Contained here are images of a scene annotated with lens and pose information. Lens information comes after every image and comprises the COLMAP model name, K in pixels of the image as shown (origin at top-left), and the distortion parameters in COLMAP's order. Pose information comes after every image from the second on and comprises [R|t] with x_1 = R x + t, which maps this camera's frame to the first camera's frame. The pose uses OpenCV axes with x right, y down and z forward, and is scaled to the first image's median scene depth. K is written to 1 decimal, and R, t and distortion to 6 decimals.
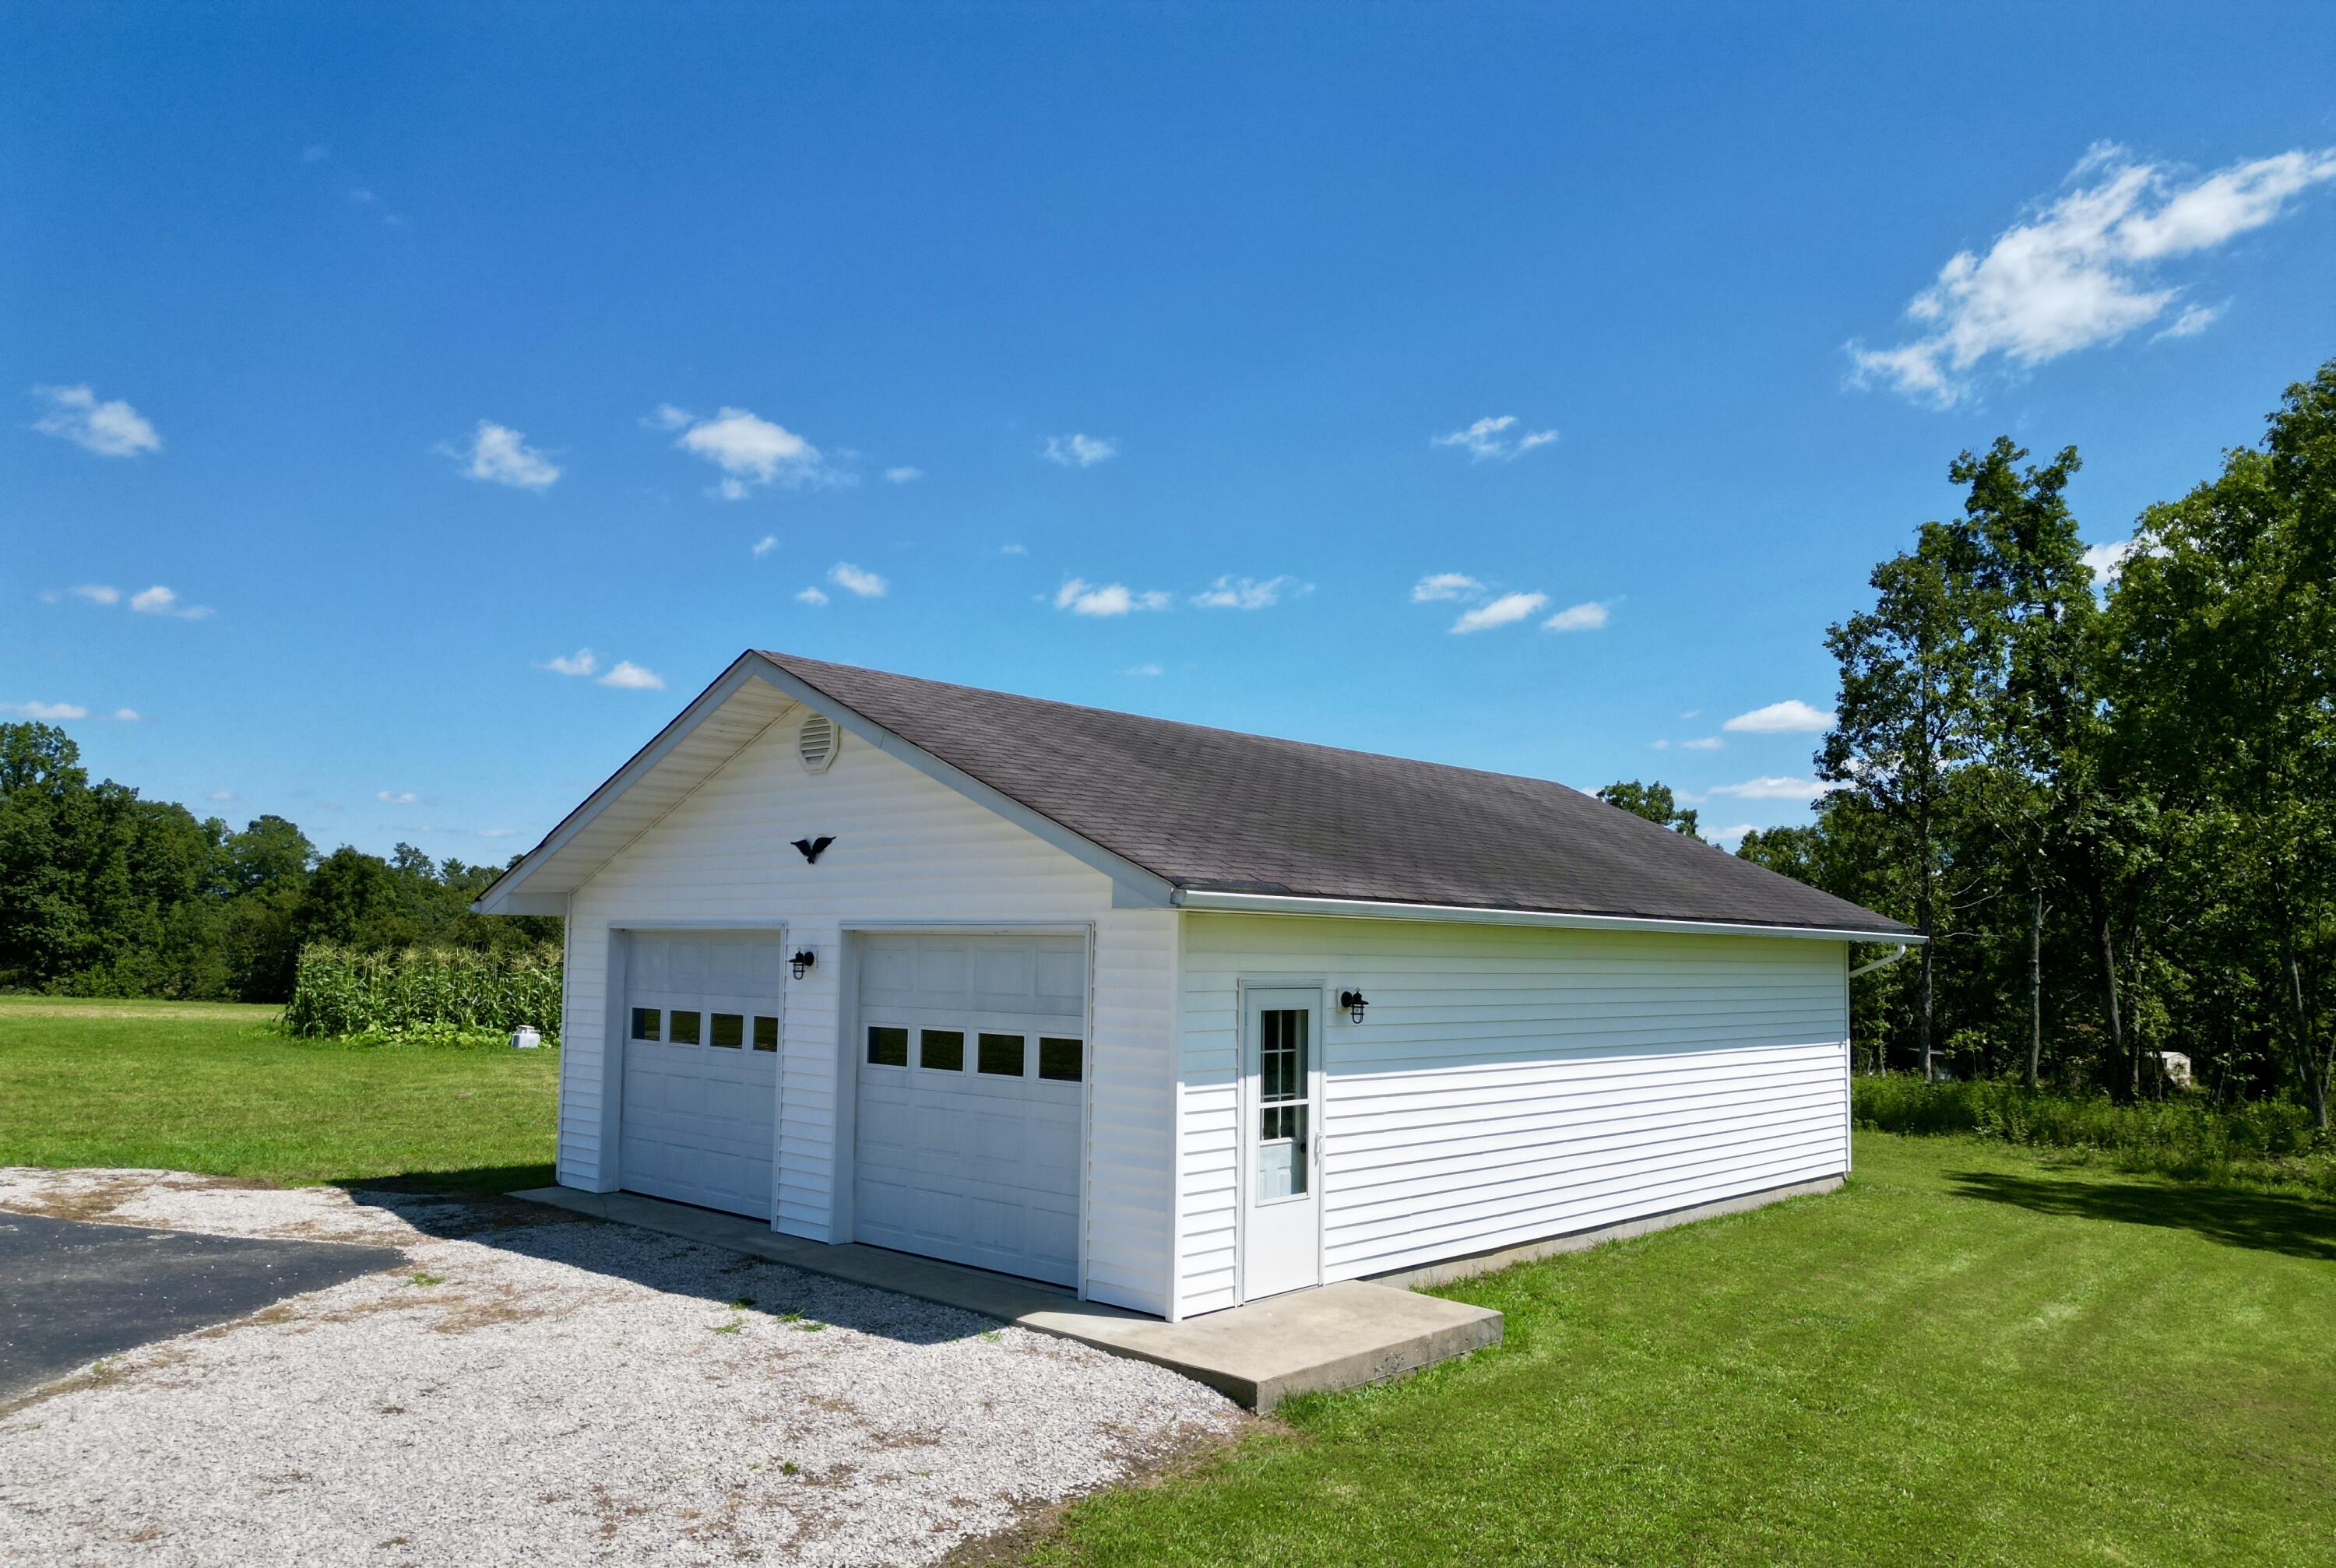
lens RADIAL K [[1644.7, 0, 1171.6], [0, 1644.7, 875.0], [0, 0, 1]] dist [0.079563, -0.098701]
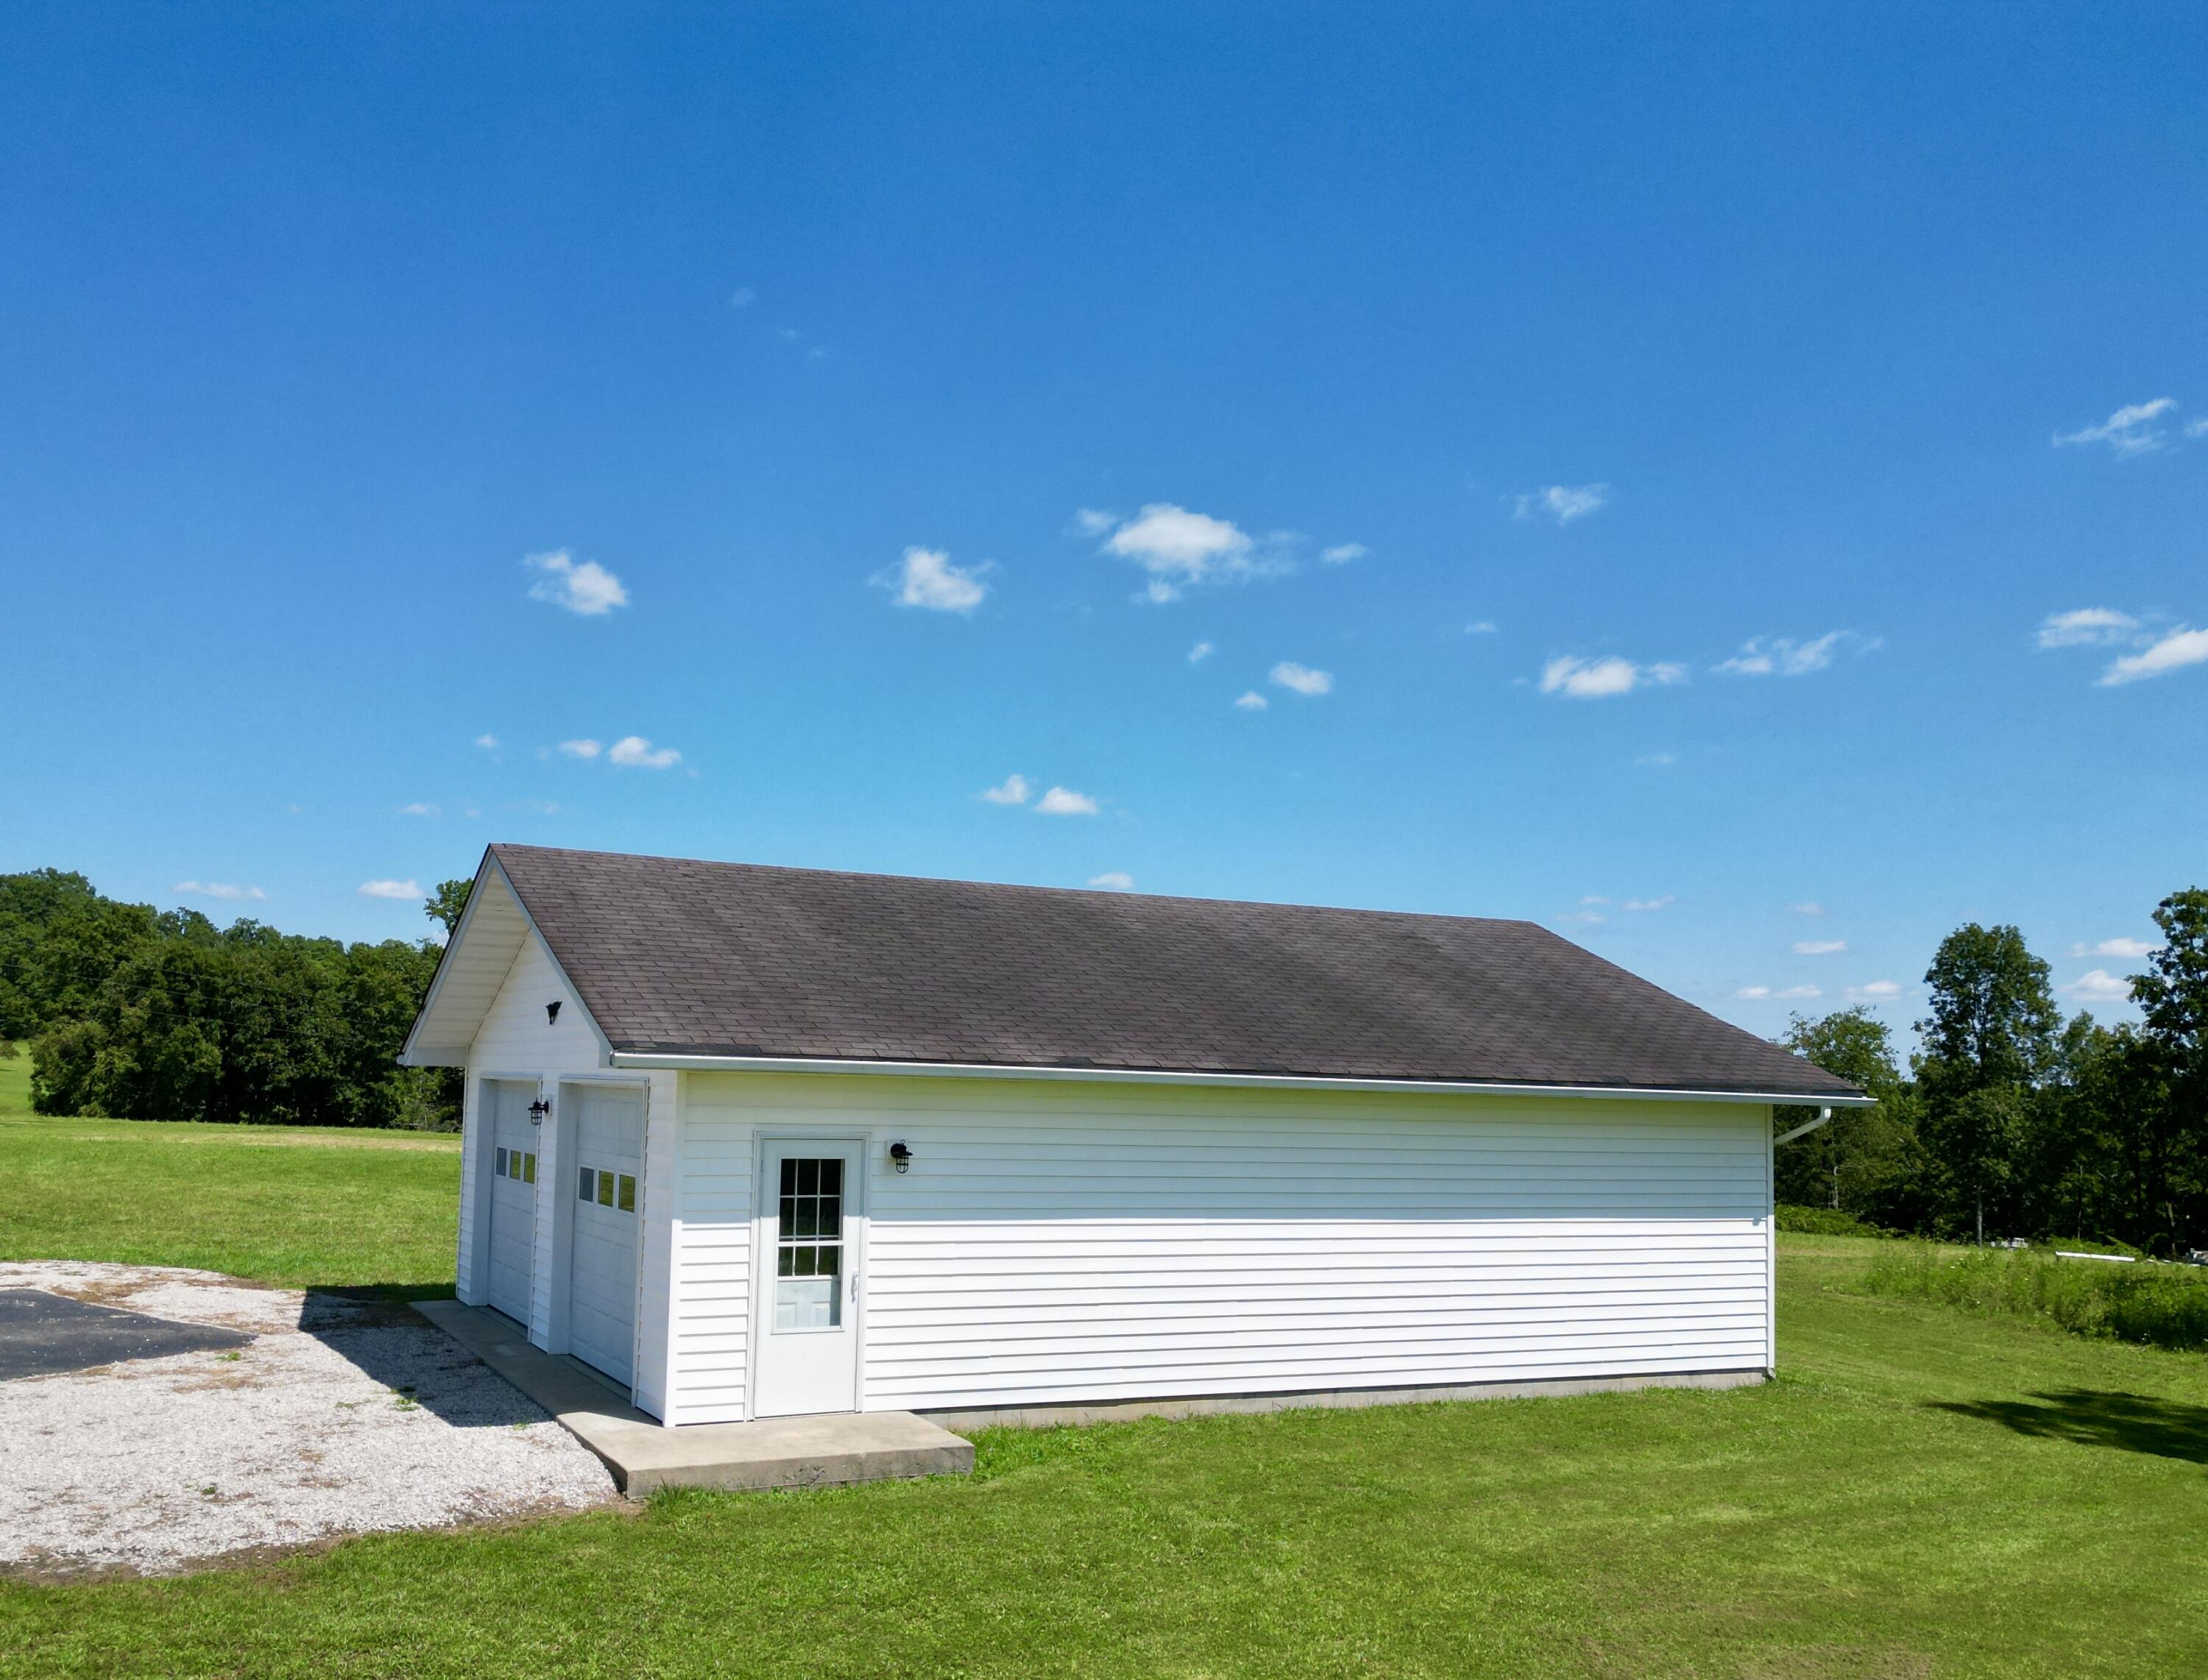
lens RADIAL K [[1860.5, 0, 934.9], [0, 1860.5, 990.5], [0, 0, 1]] dist [0.099353, -0.159417]
pose [[0.926157, -0.010923, -0.376981, 0.376797], [0.006673, 0.999899, -0.012579, -0.009243], [0.377080, 0.009135, 0.926136, -0.080012]]
